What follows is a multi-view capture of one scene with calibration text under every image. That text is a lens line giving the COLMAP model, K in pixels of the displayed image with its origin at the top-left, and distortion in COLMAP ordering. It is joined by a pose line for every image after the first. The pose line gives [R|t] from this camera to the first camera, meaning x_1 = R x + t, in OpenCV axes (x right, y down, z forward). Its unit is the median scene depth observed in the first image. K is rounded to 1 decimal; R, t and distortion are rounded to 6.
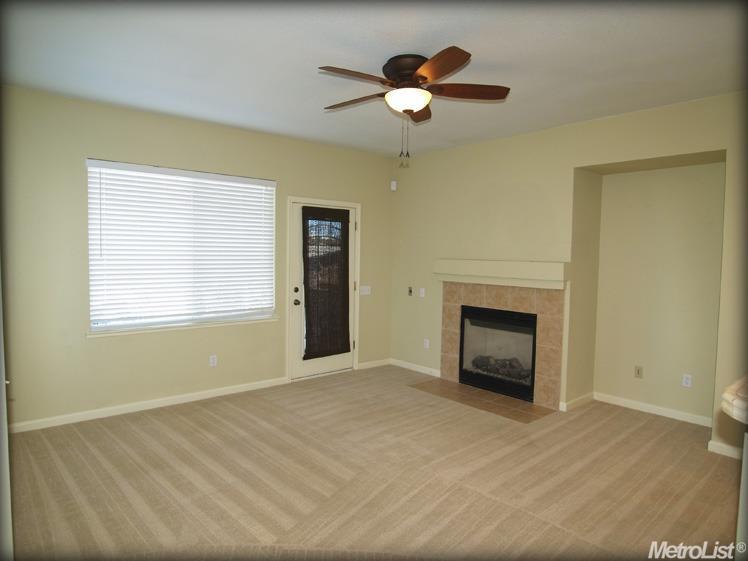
lens RADIAL K [[471.6, 0, 372.0], [0, 471.6, 280.4], [0, 0, 1]] dist [-0.019976, -0.000354]
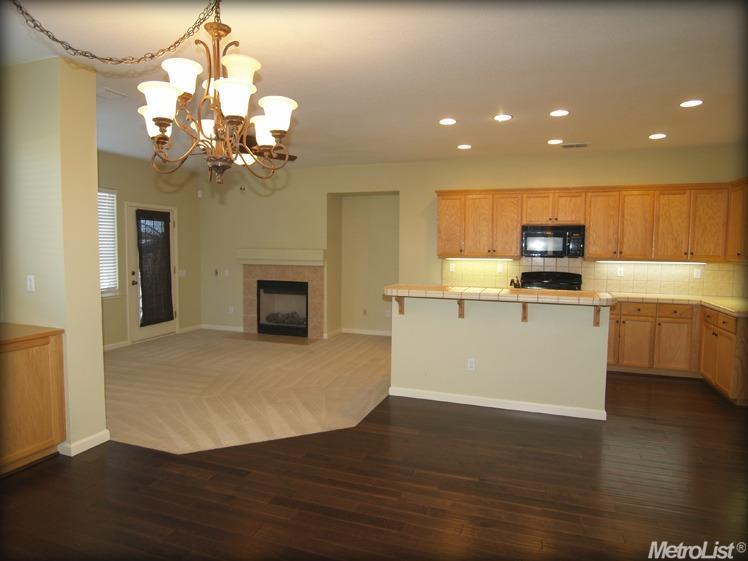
lens RADIAL K [[471.6, 0, 365.6], [0, 471.6, 280.2], [0, 0, 1]] dist [-0.019976, -0.000354]
pose [[0.872264, -0.042114, 0.487219, -0.233710], [0.033285, 0.999087, 0.026767, 0.026018], [-0.487901, -0.007131, 0.872870, -0.447224]]
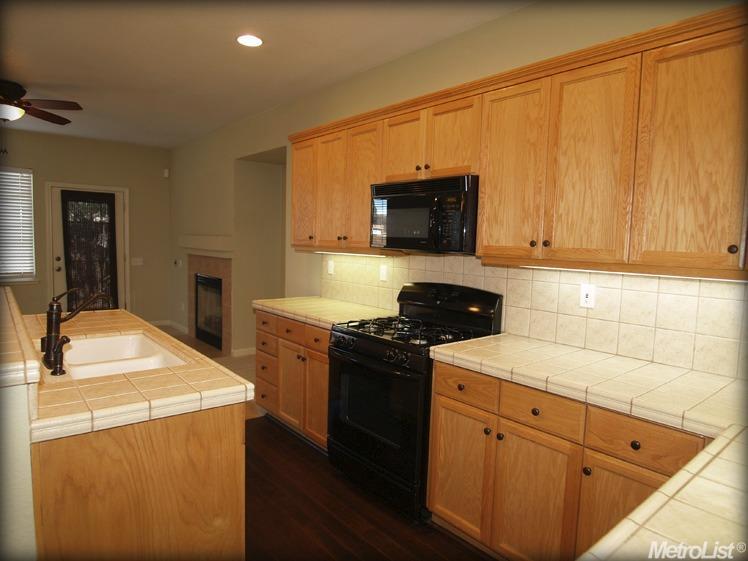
lens RADIAL K [[471.6, 0, 371.7], [0, 471.6, 278.8], [0, 0, 1]] dist [-0.019976, -0.000354]
pose [[0.999658, 0.012775, -0.022821, 0.678111], [-0.012231, 0.999641, 0.023822, 0.033039], [0.023117, -0.023534, 0.999456, -0.190276]]
